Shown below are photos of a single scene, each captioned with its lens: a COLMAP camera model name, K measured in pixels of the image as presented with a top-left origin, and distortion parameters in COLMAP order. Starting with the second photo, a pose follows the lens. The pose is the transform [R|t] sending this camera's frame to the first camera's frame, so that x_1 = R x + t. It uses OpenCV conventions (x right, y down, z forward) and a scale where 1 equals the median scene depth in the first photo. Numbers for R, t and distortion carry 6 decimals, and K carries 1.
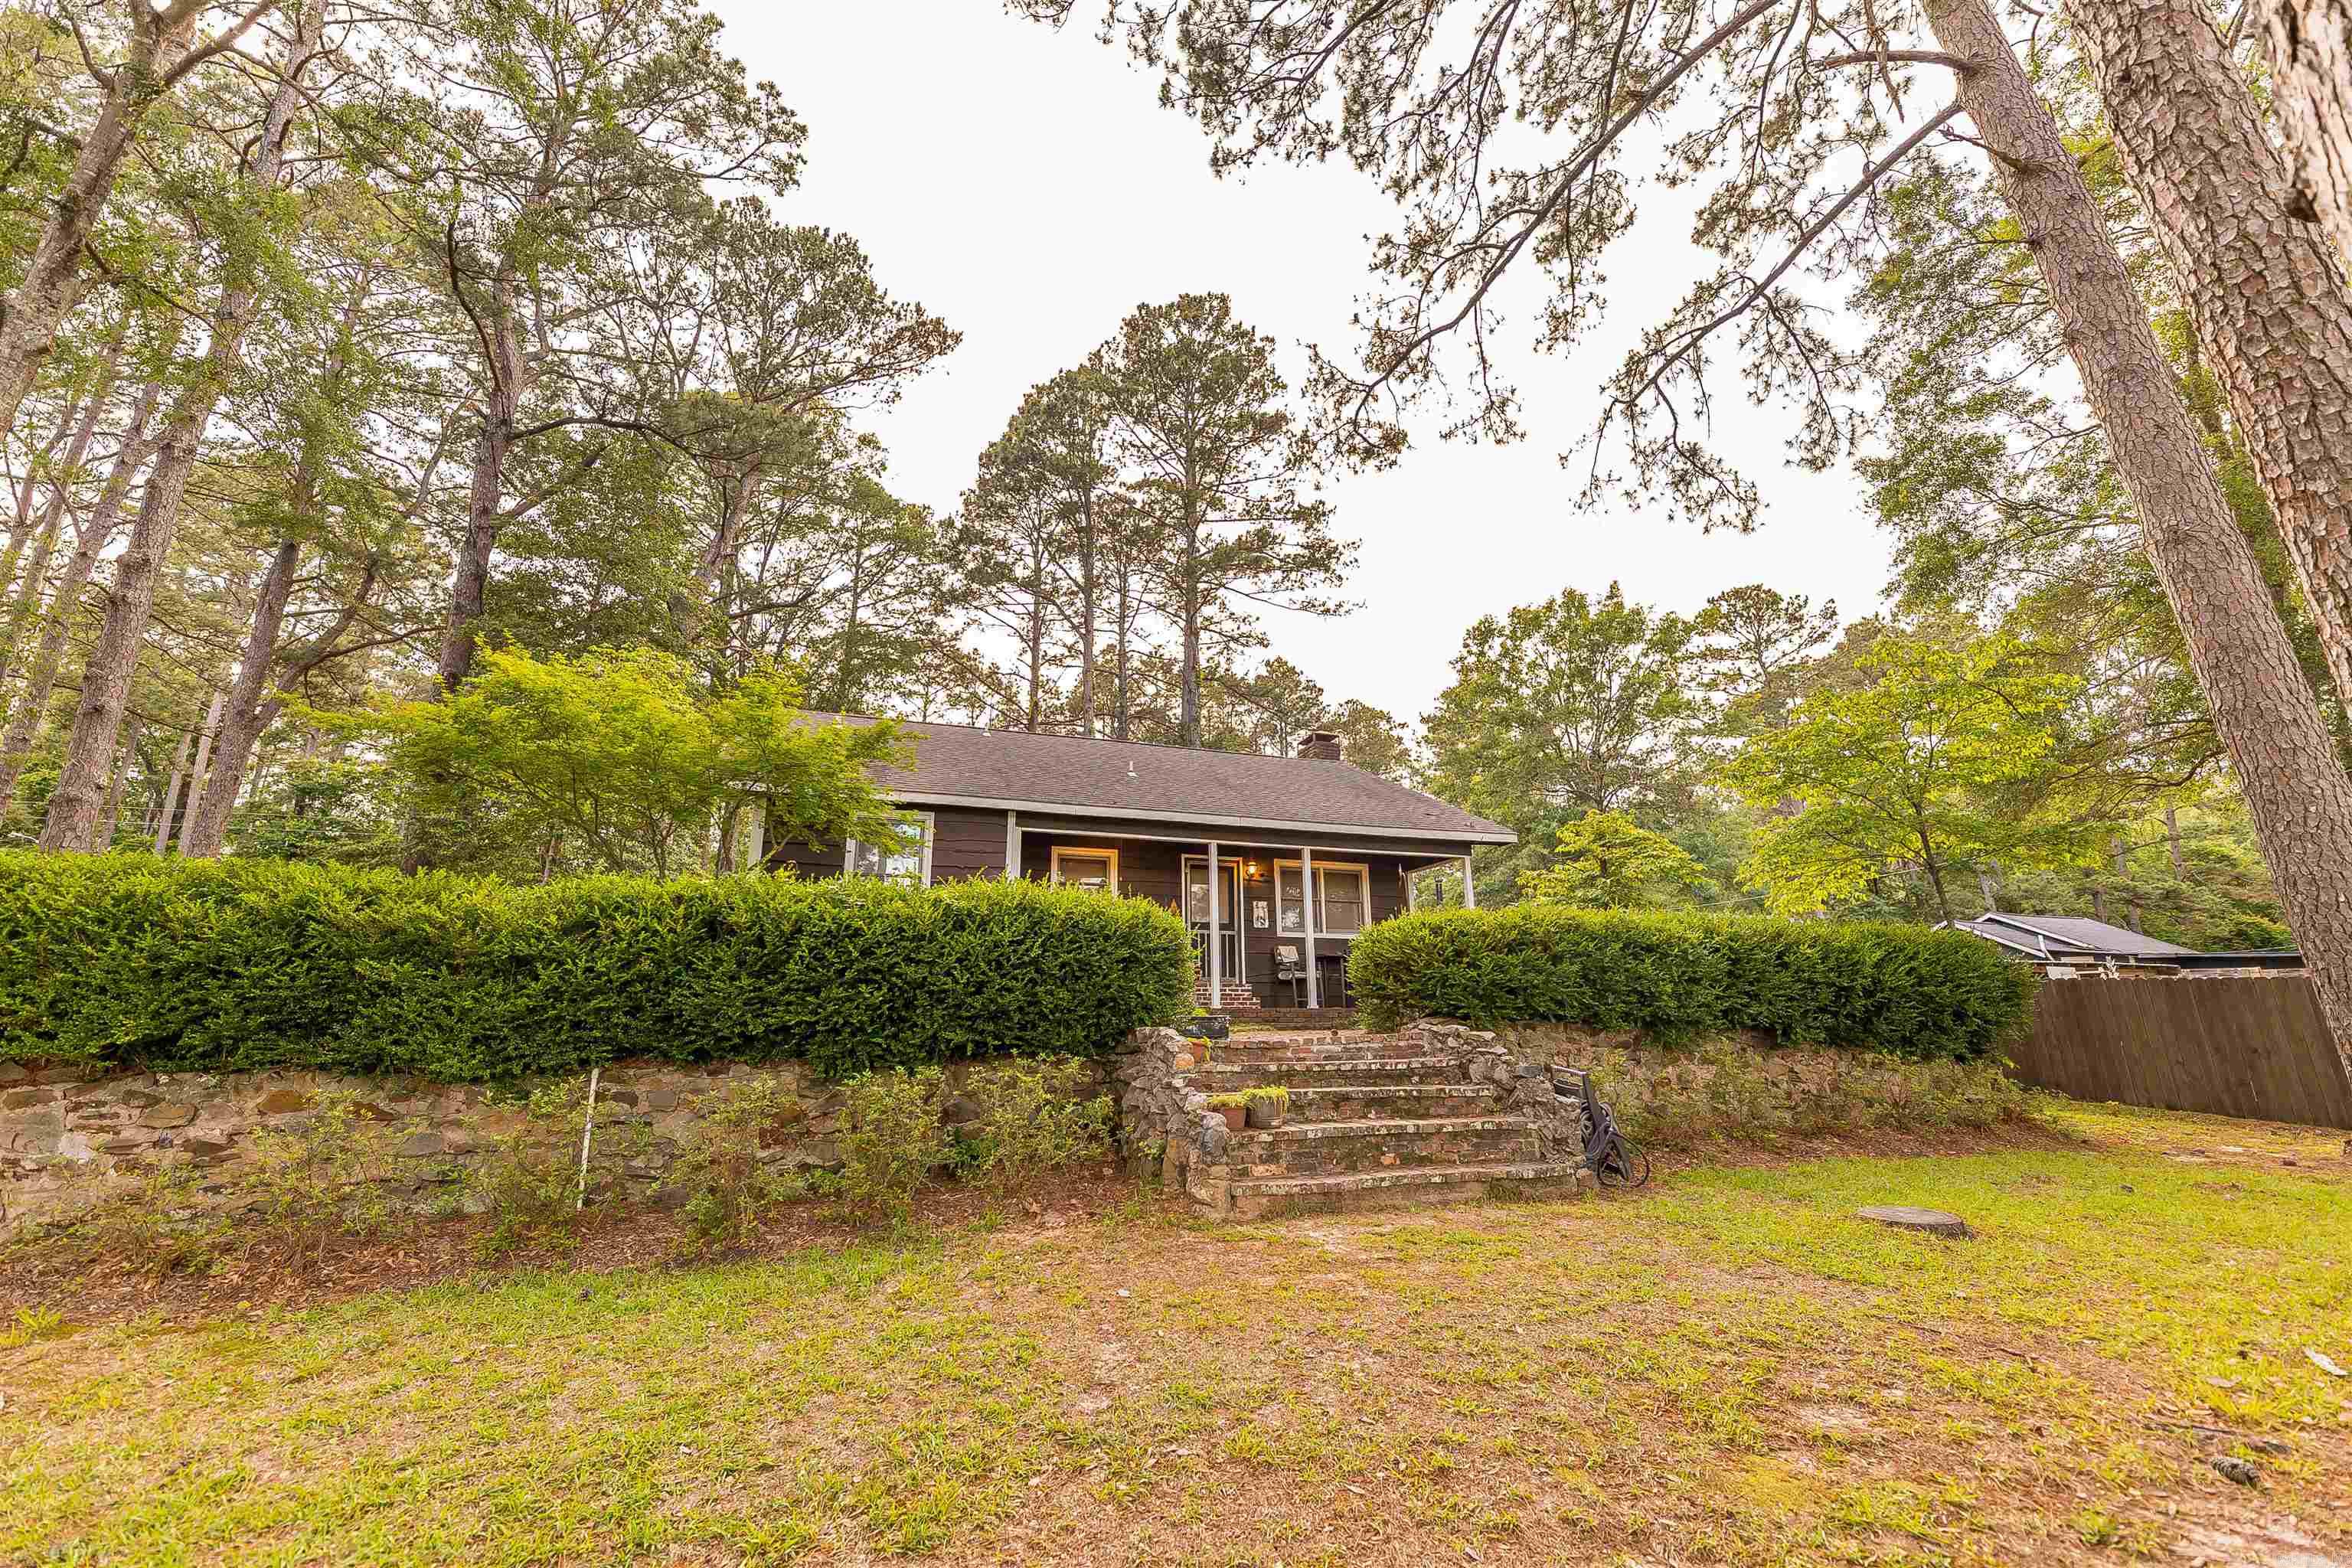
lens RADIAL K [[953.3, 0, 1166.1], [0, 953.3, 784.3], [0, 0, 1]] dist [-0.002456, -0.000273]
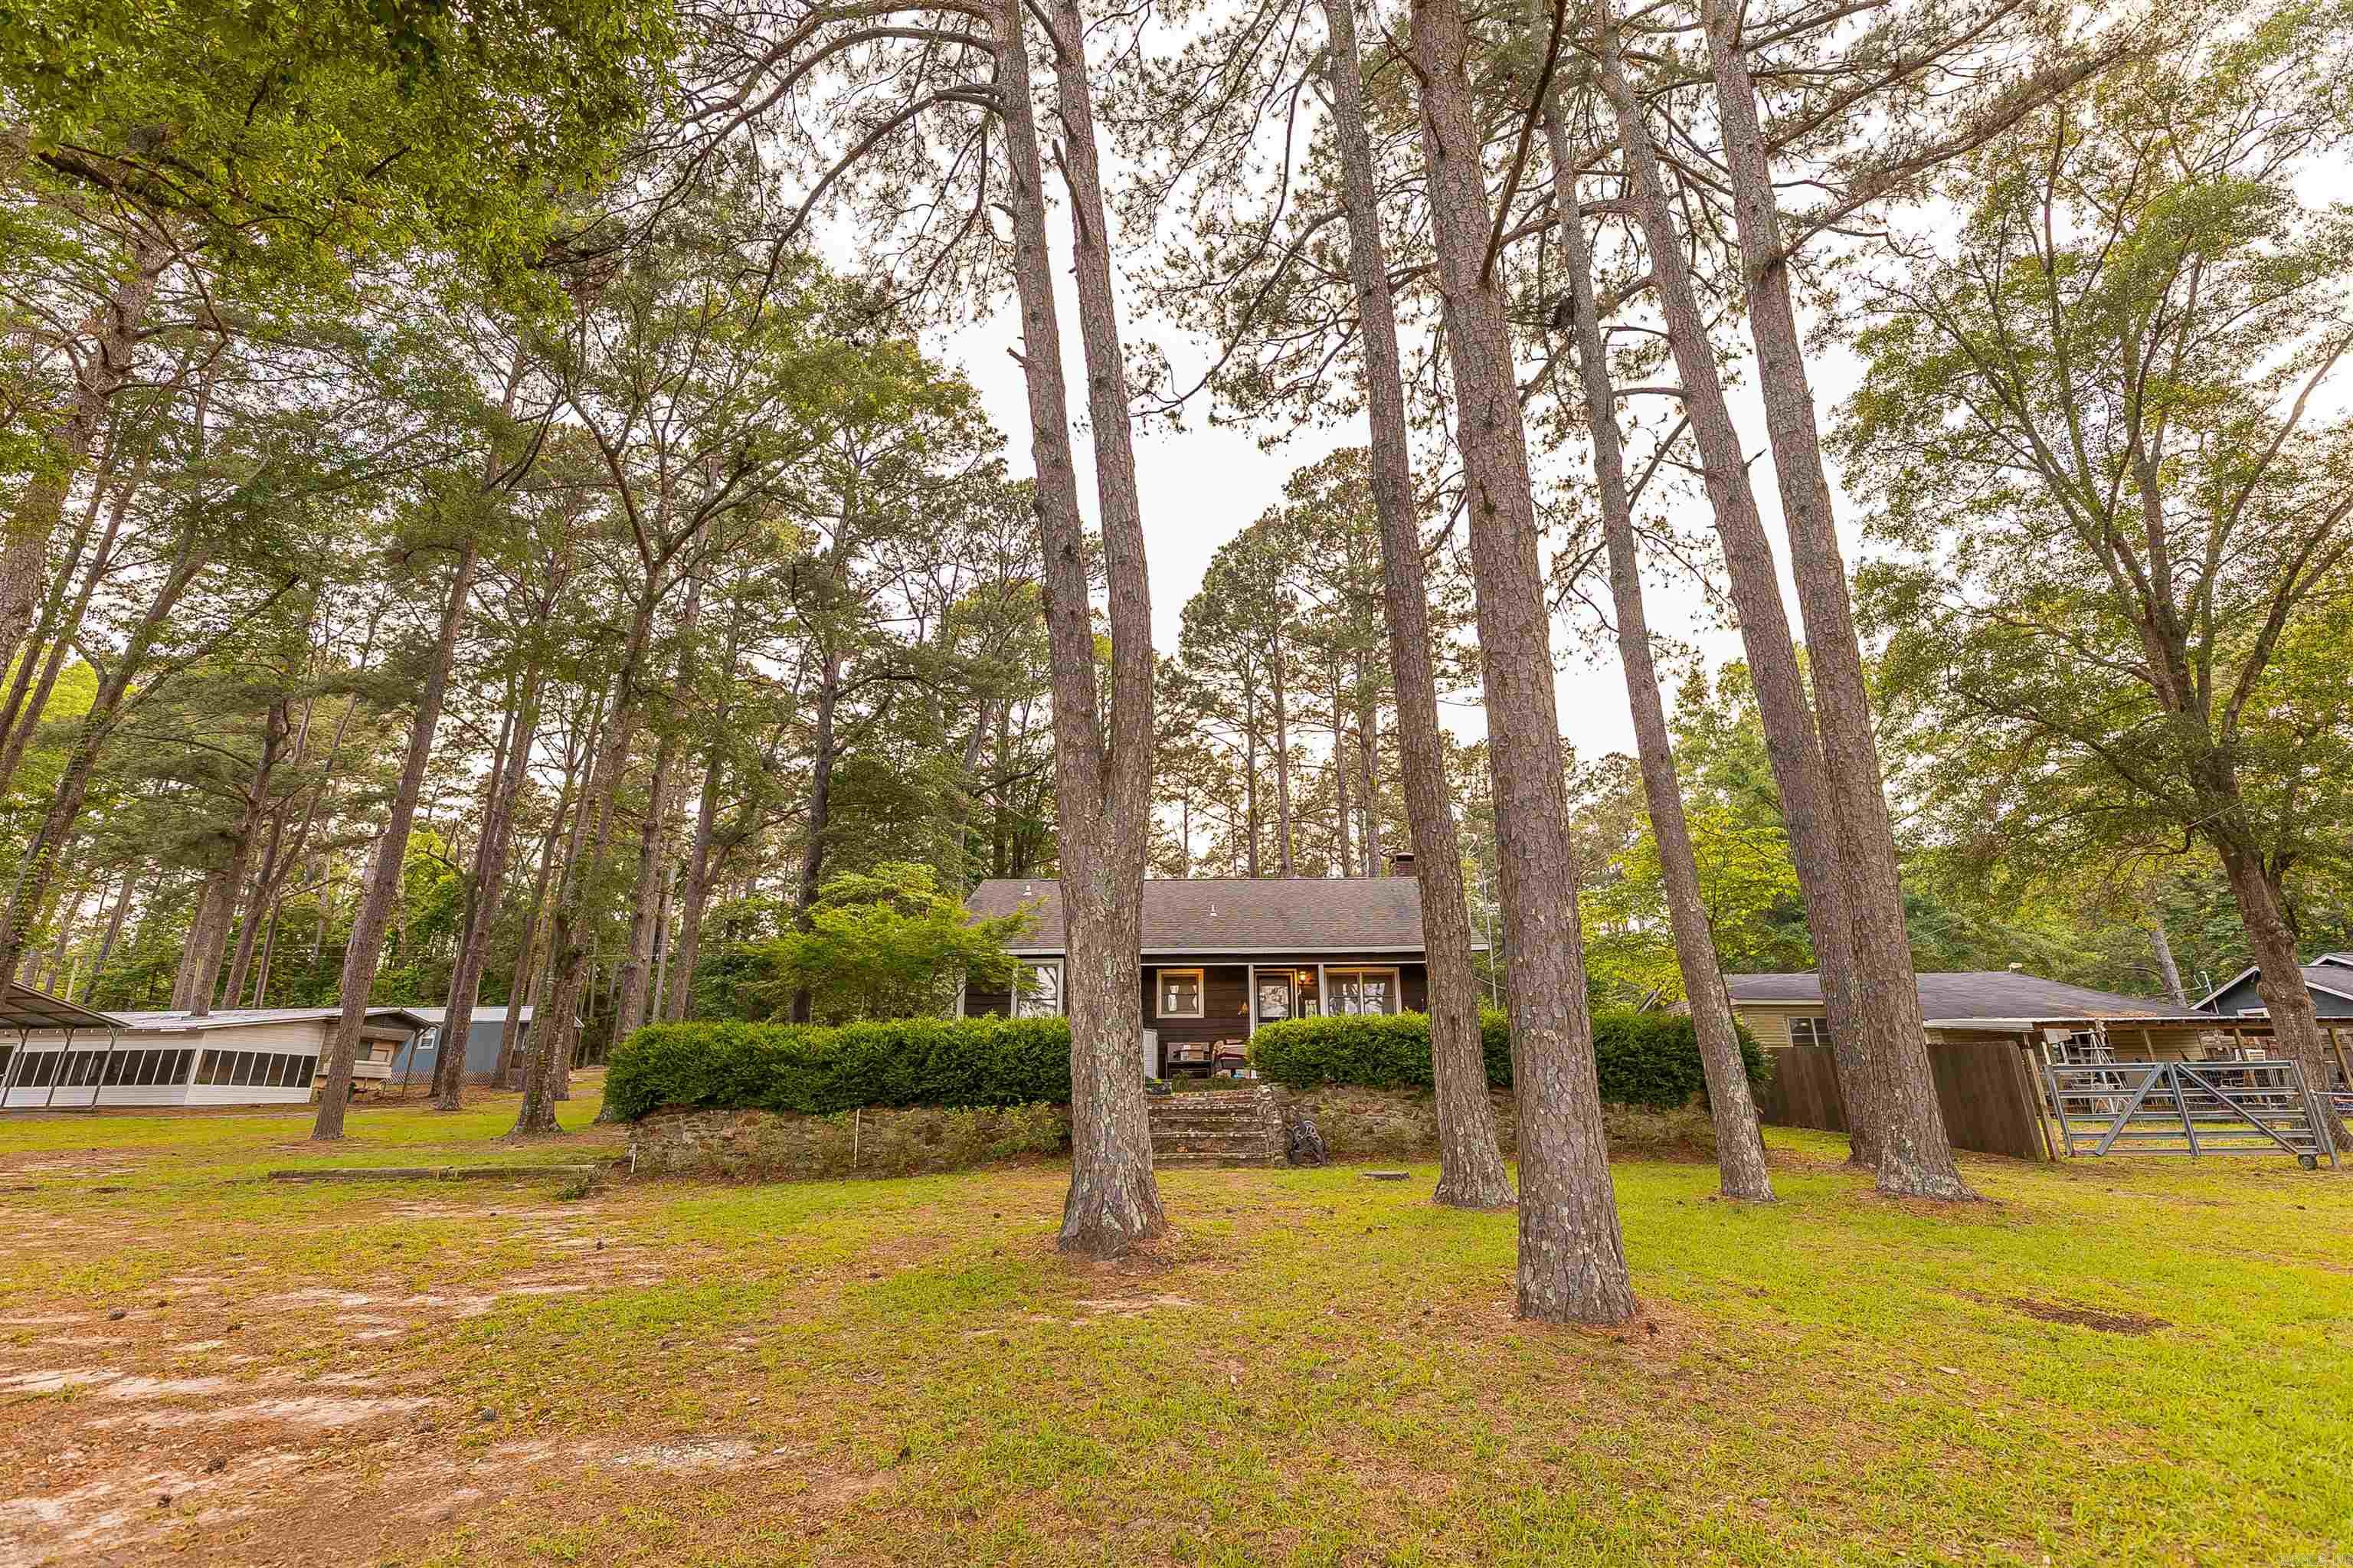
lens RADIAL K [[967.6, 0, 1169.0], [0, 967.6, 799.7], [0, 0, 1]] dist [-0.003274, -0.000535]
pose [[0.949743, -0.101466, -0.296131, 0.137227], [0.085154, 0.994078, -0.067507, -0.034914], [0.301227, 0.038898, 0.952759, -0.160975]]
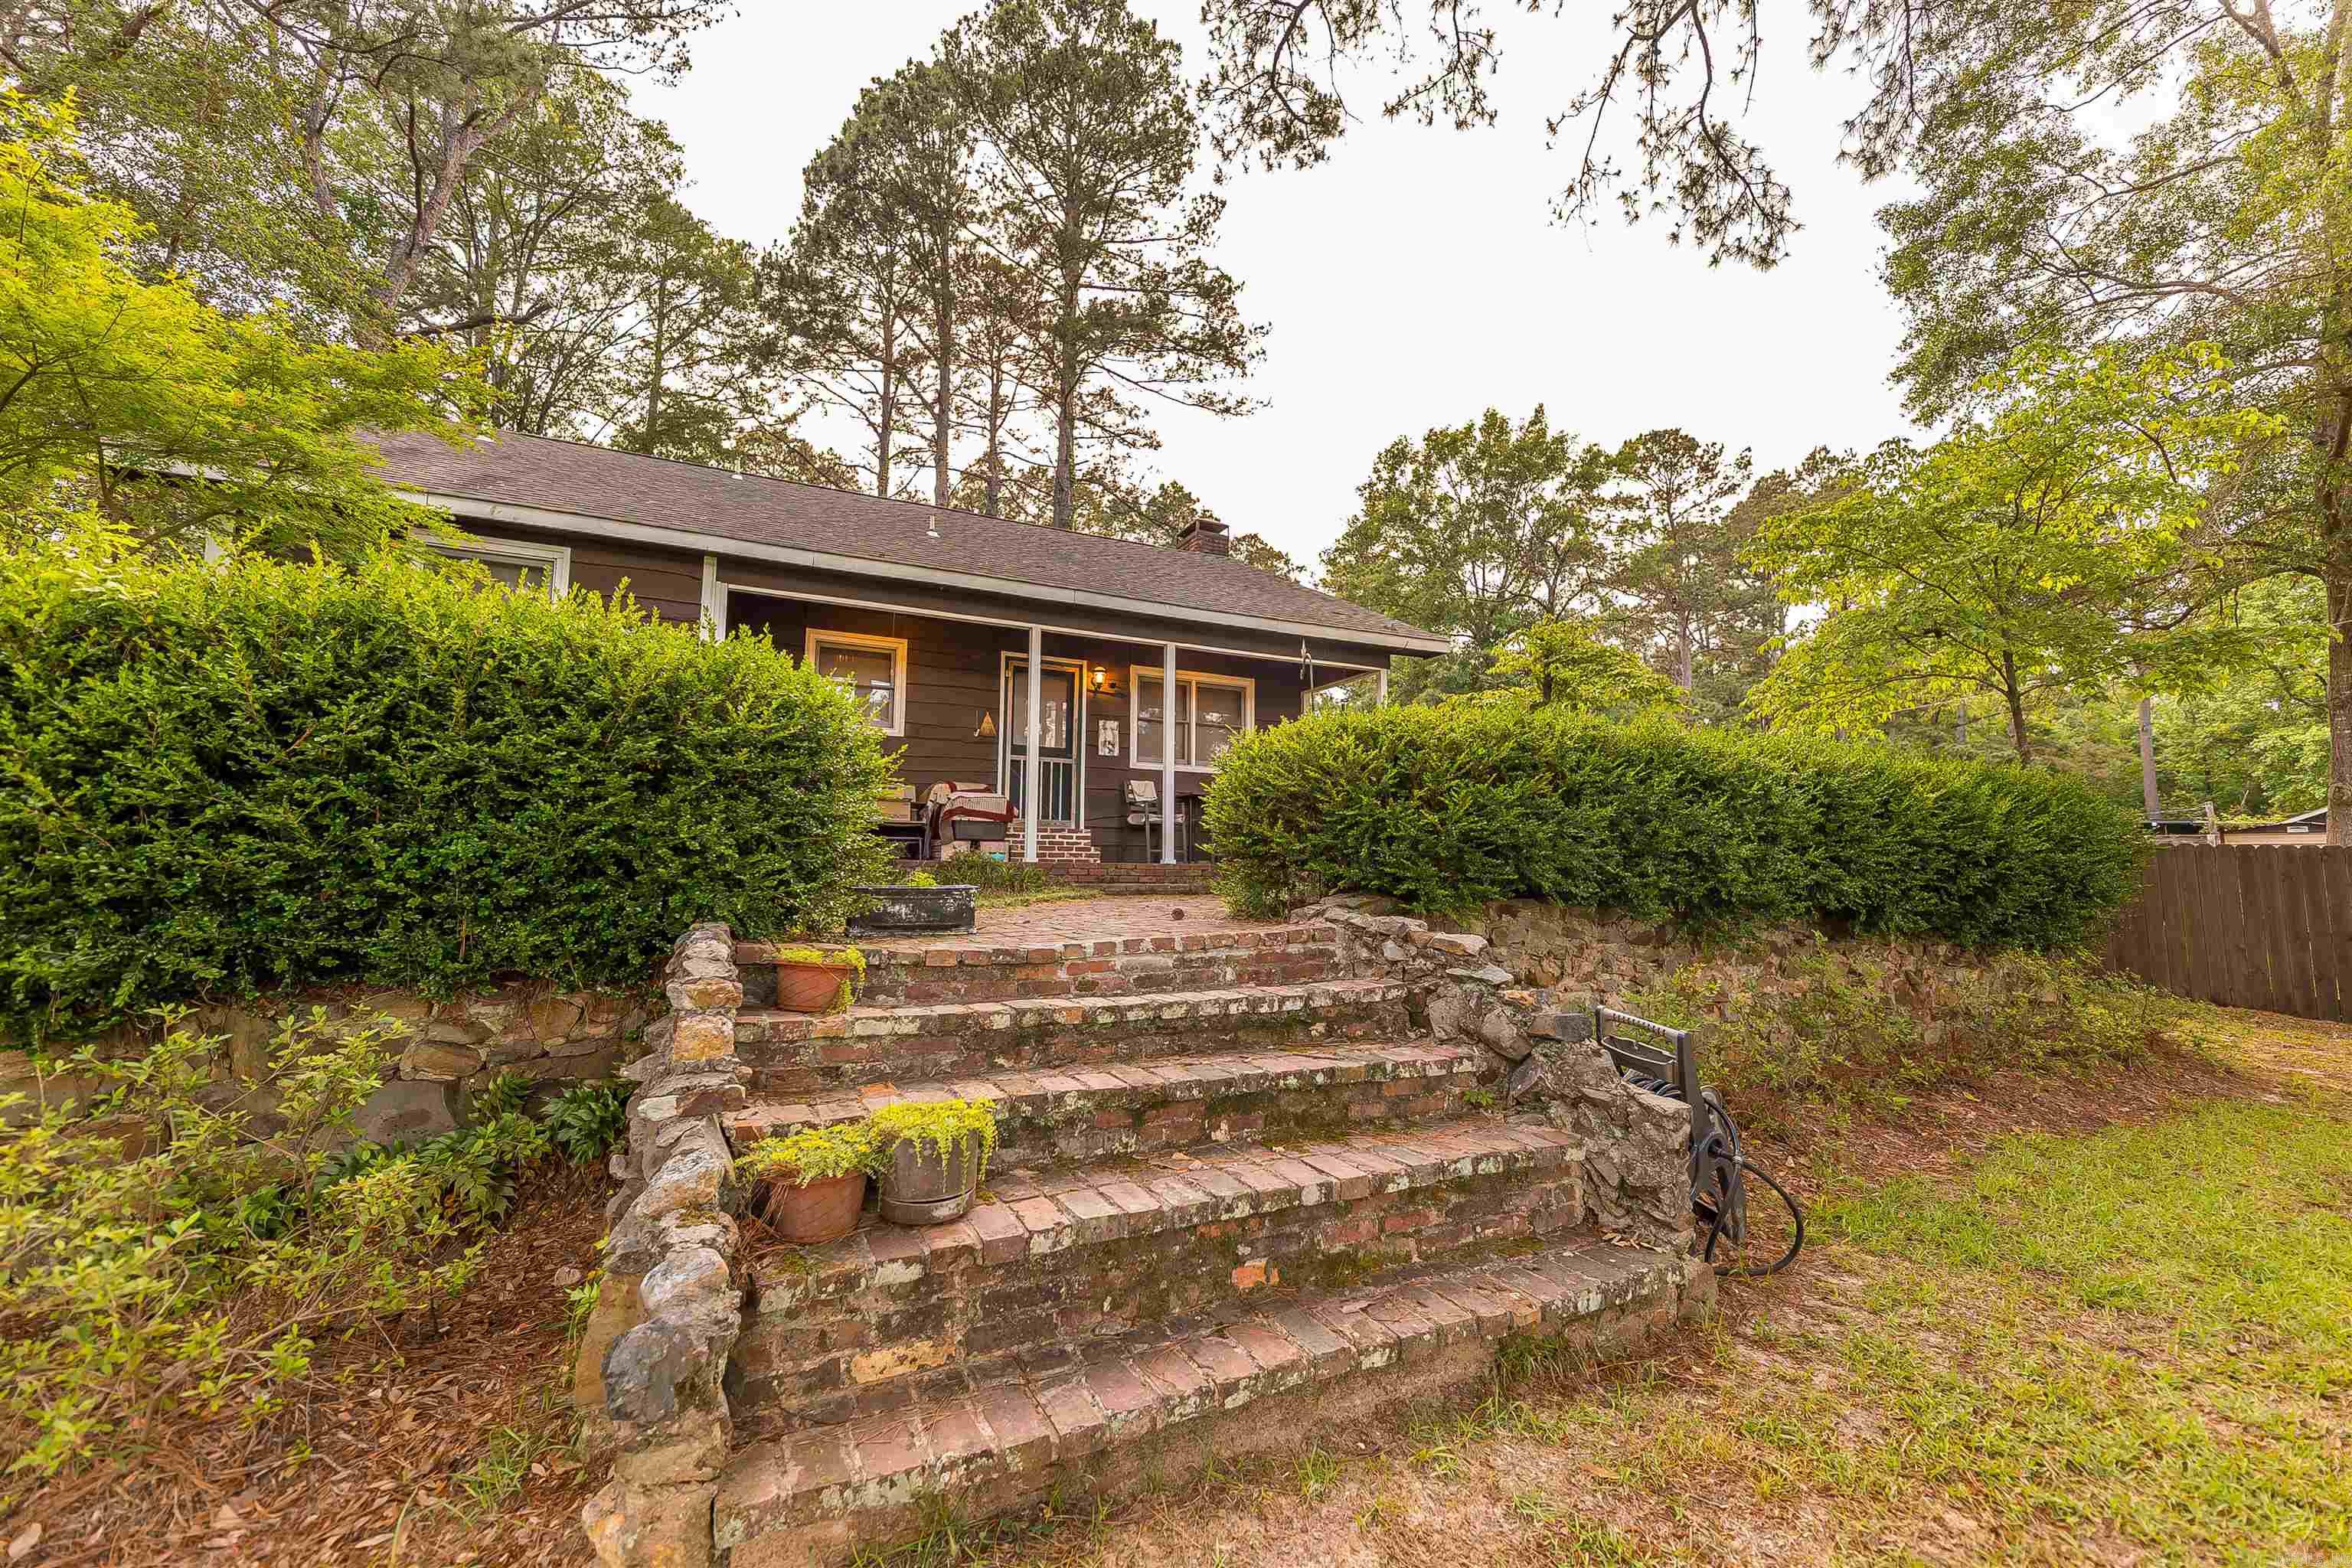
lens RADIAL K [[967.2, 0, 1168.5], [0, 967.2, 799.7], [0, 0, 1]] dist [-0.003274, -0.000535]
pose [[0.992553, 0.022867, 0.119645, 0.022070], [-0.043506, 0.983985, 0.172858, 0.020104], [-0.113776, -0.176776, 0.977653, 0.097150]]
